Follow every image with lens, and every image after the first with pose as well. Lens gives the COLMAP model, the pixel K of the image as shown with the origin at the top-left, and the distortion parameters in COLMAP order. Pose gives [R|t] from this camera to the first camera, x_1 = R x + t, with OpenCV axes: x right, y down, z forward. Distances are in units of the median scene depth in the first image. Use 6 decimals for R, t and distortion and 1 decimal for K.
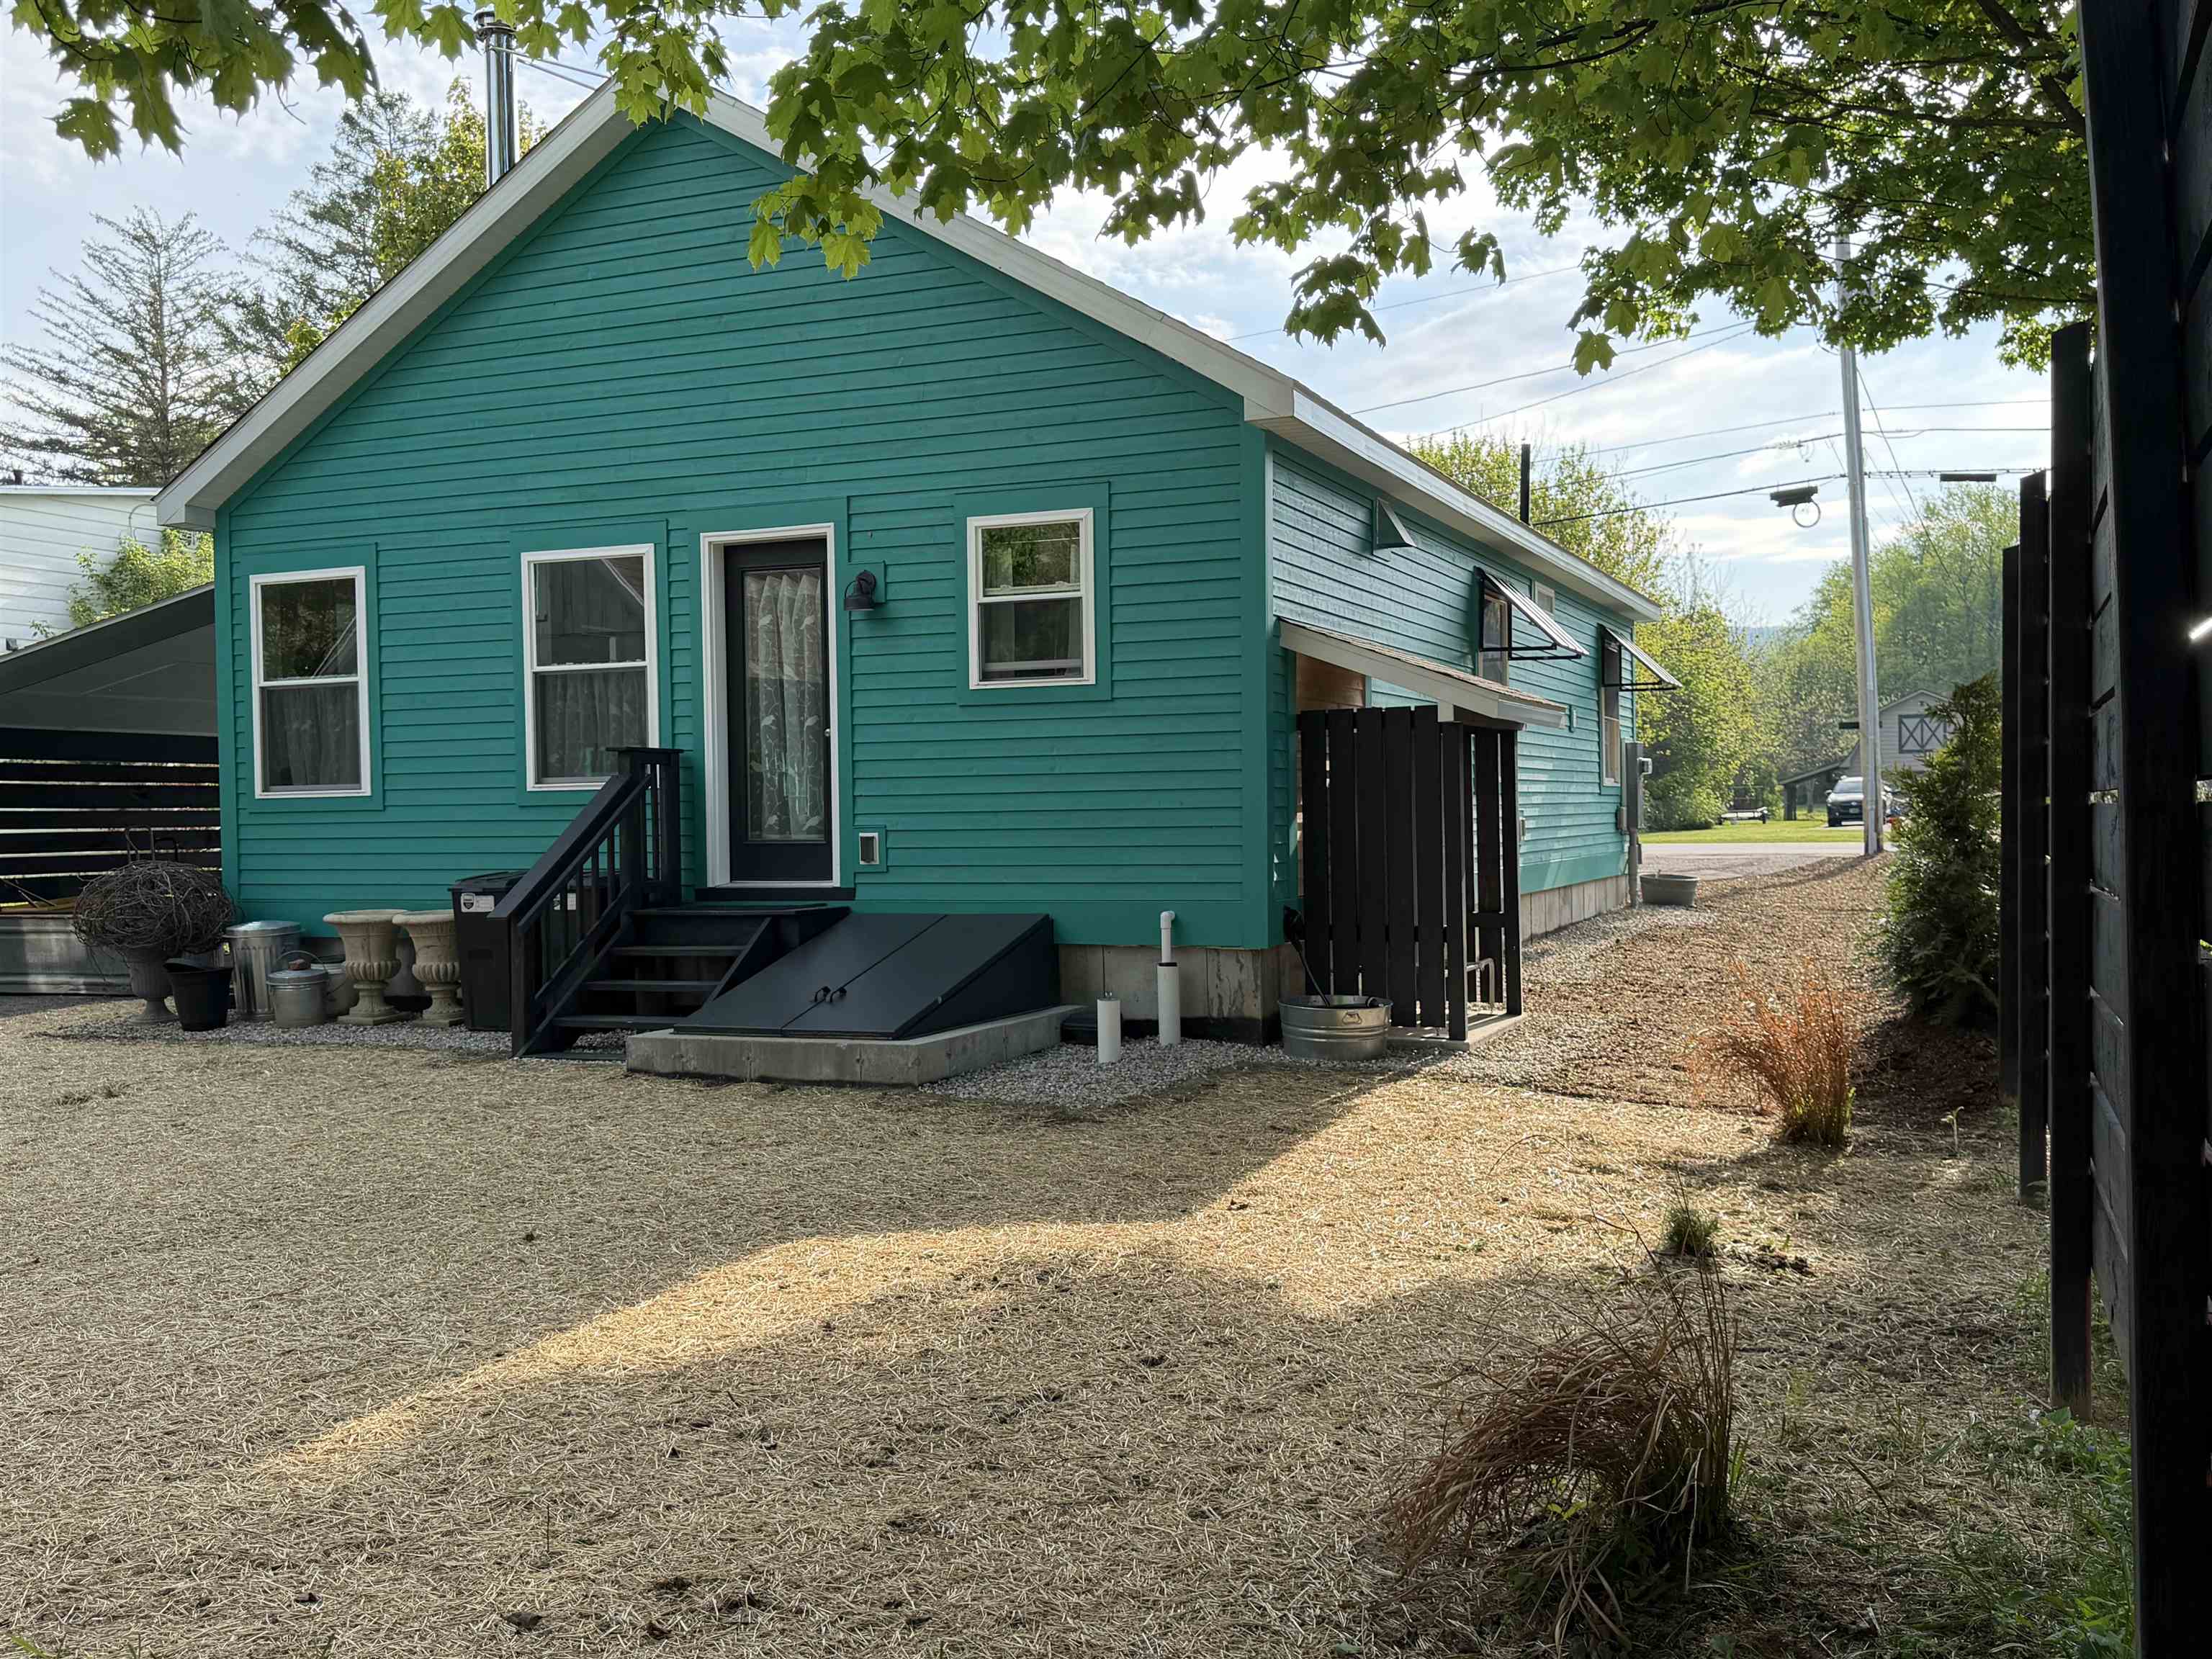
lens RADIAL K [[2008.2, 0, 1108.7], [0, 2008.2, 841.6], [0, 0, 1]] dist [0.125513, -0.256299]
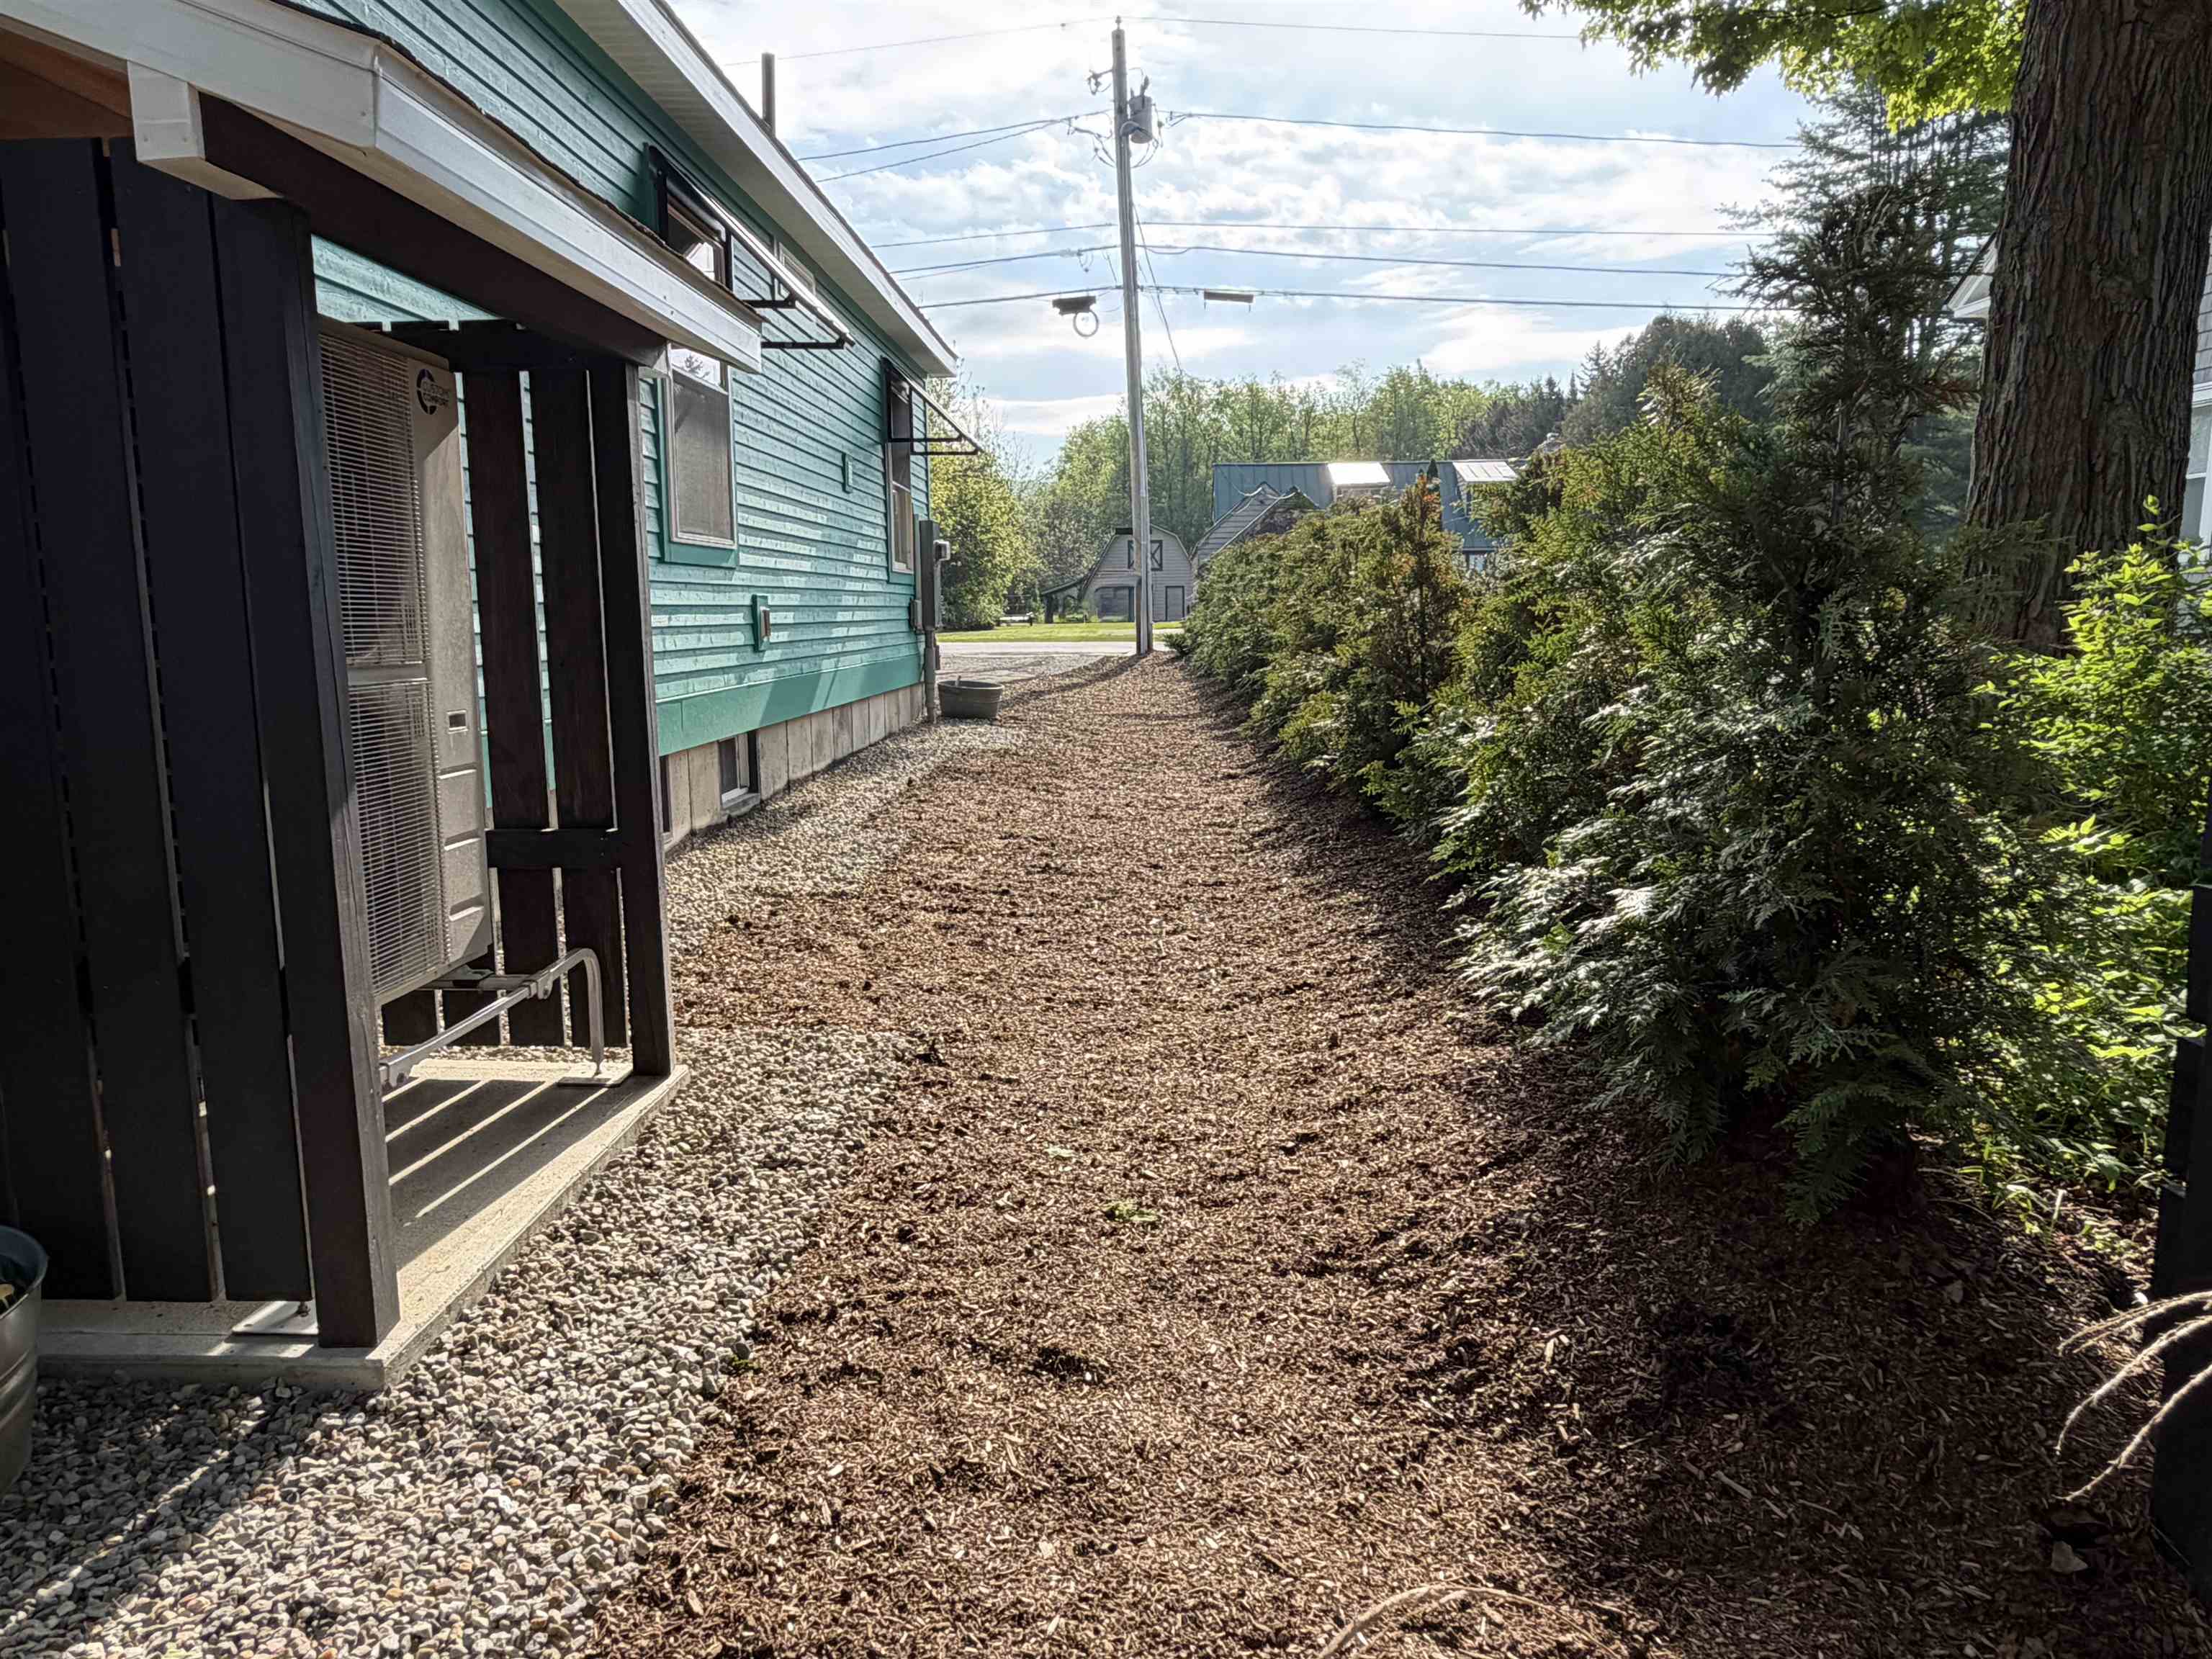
lens RADIAL K [[1515.8, 0, 1079.2], [0, 1515.8, 831.7], [0, 0, 1]] dist [-0.003661, 0.004456]
pose [[0.939151, -0.042686, 0.340842, 0.108964], [-0.000498, 0.992079, 0.125618, -0.001357], [-0.343504, -0.118144, 0.931690, 0.418574]]
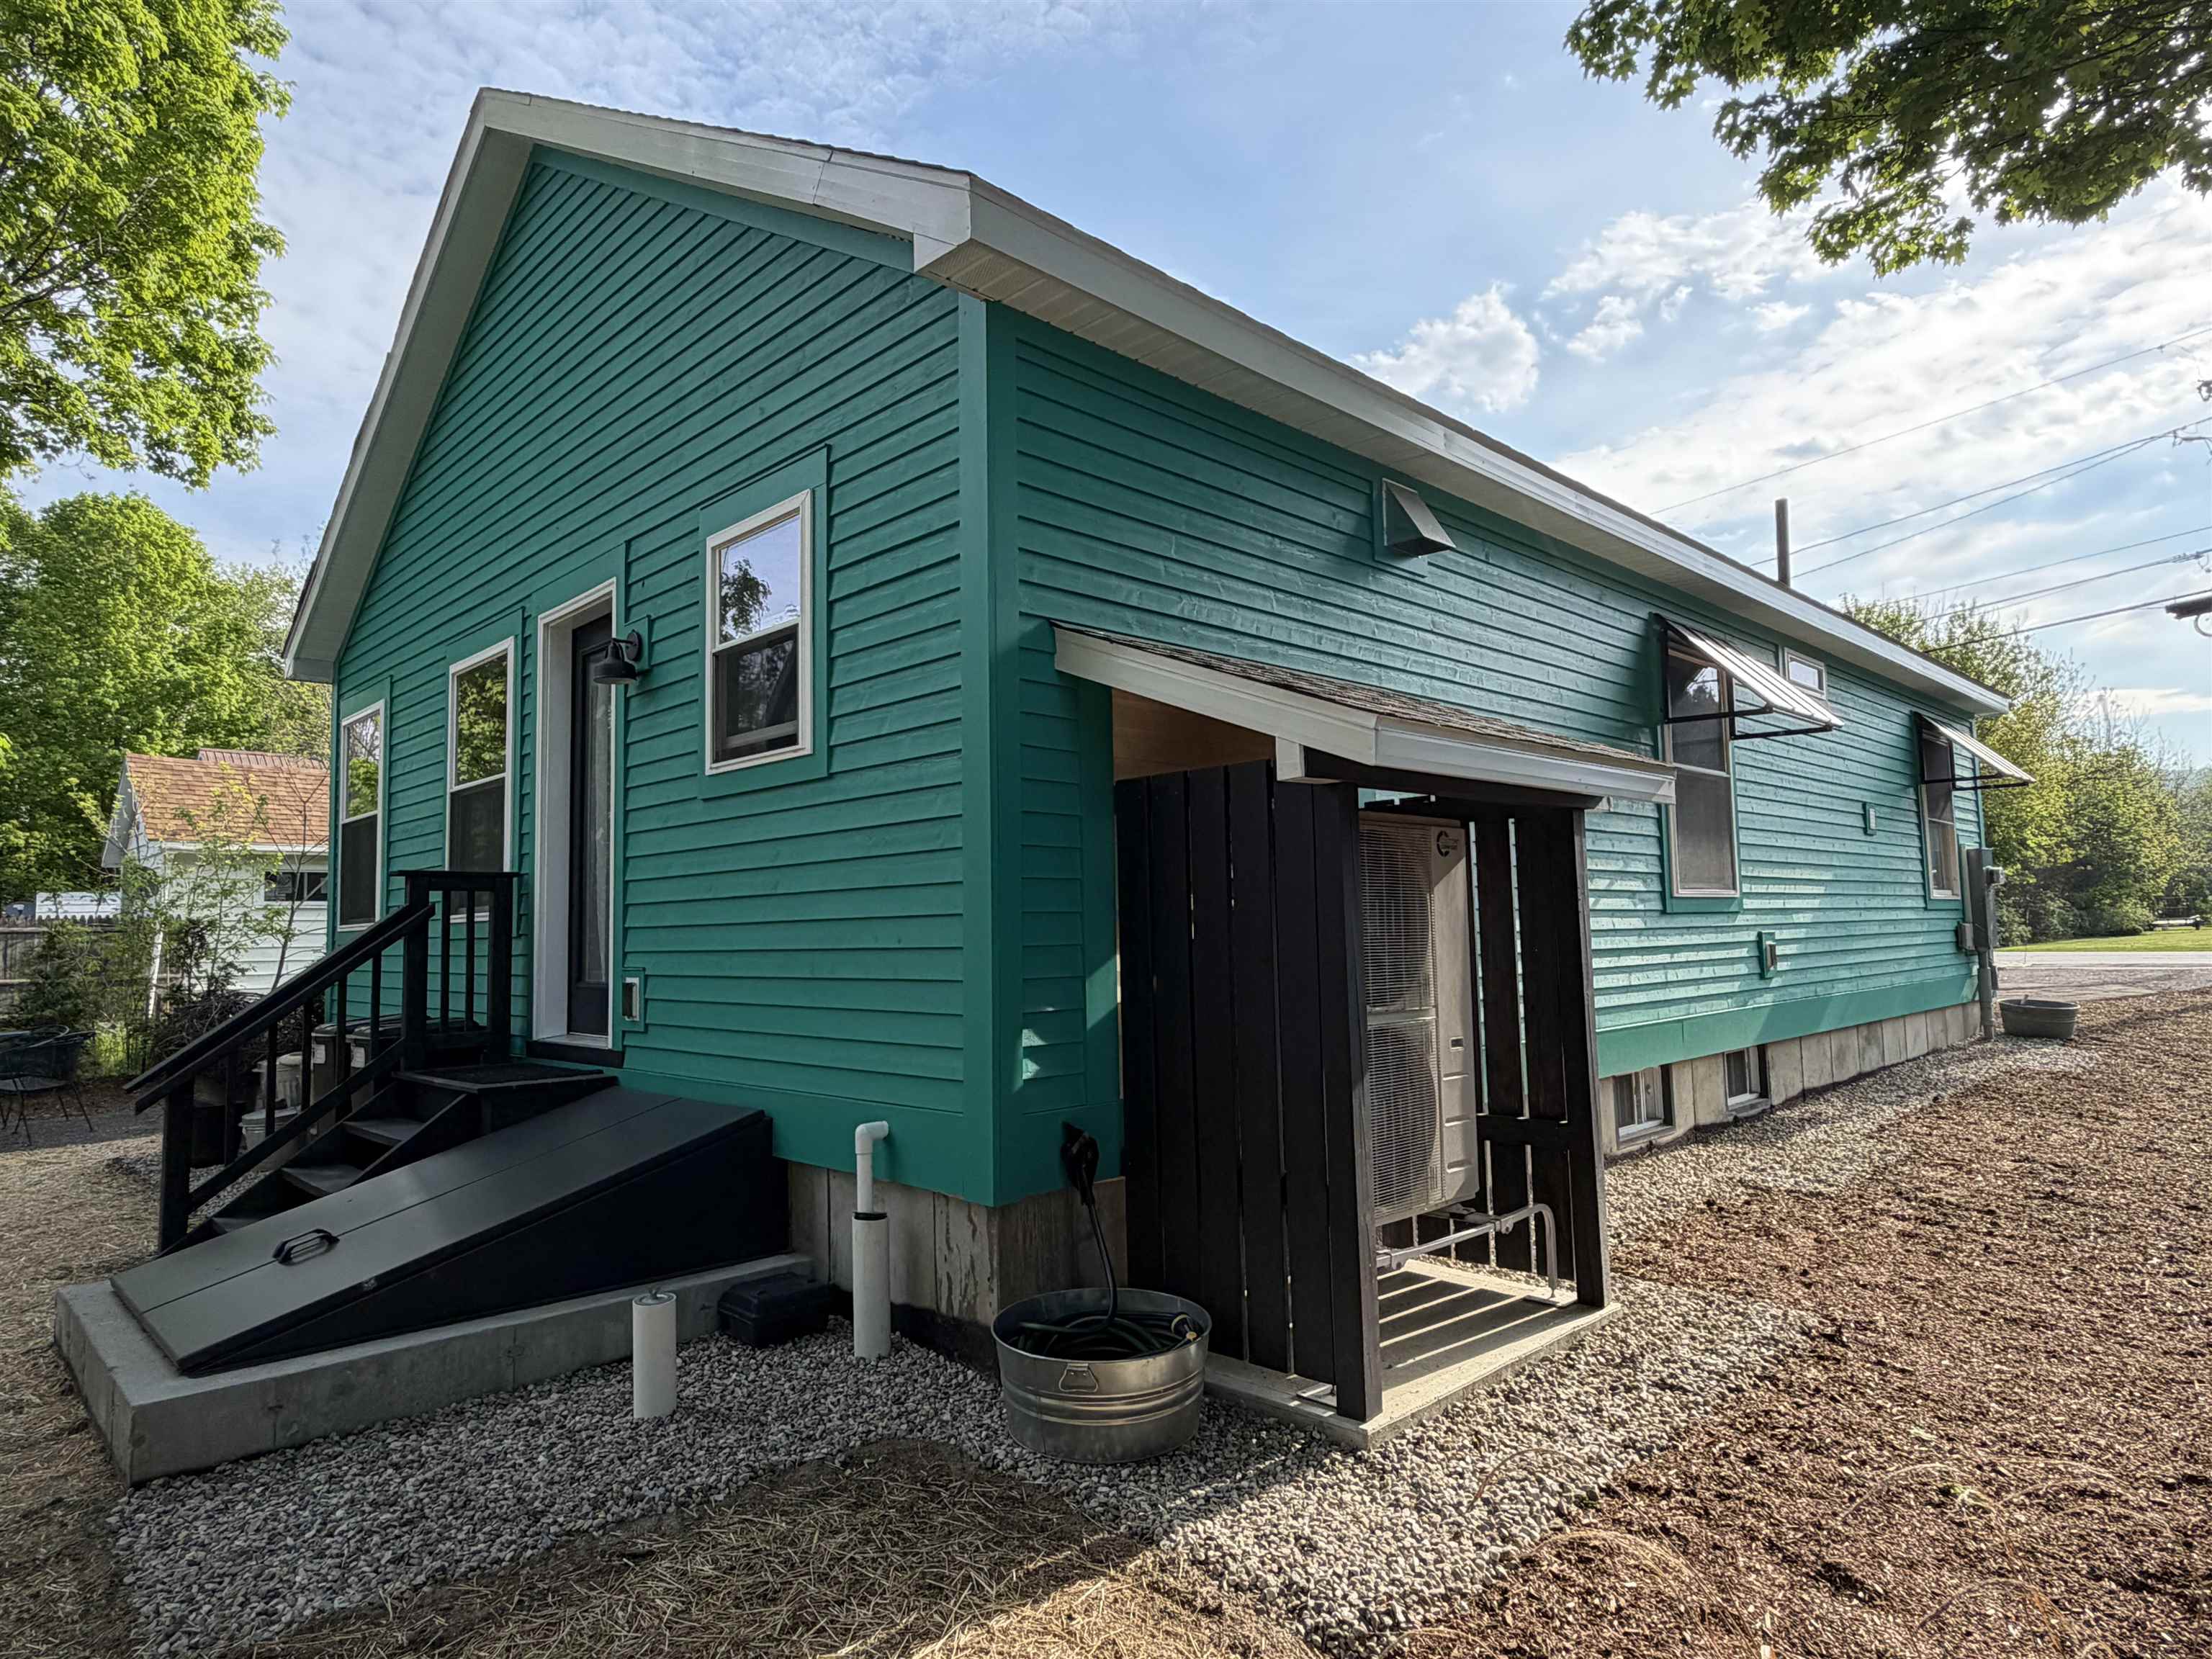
lens RADIAL K [[1295.5, 0, 1106.0], [0, 1295.5, 829.5], [0, 0, 1]] dist [-0.002061, -0.001034]
pose [[0.924442, -0.034451, -0.379764, 0.132263], [0.001413, 0.996213, -0.086932, -0.010025], [0.381320, 0.079827, 0.920990, 0.364984]]
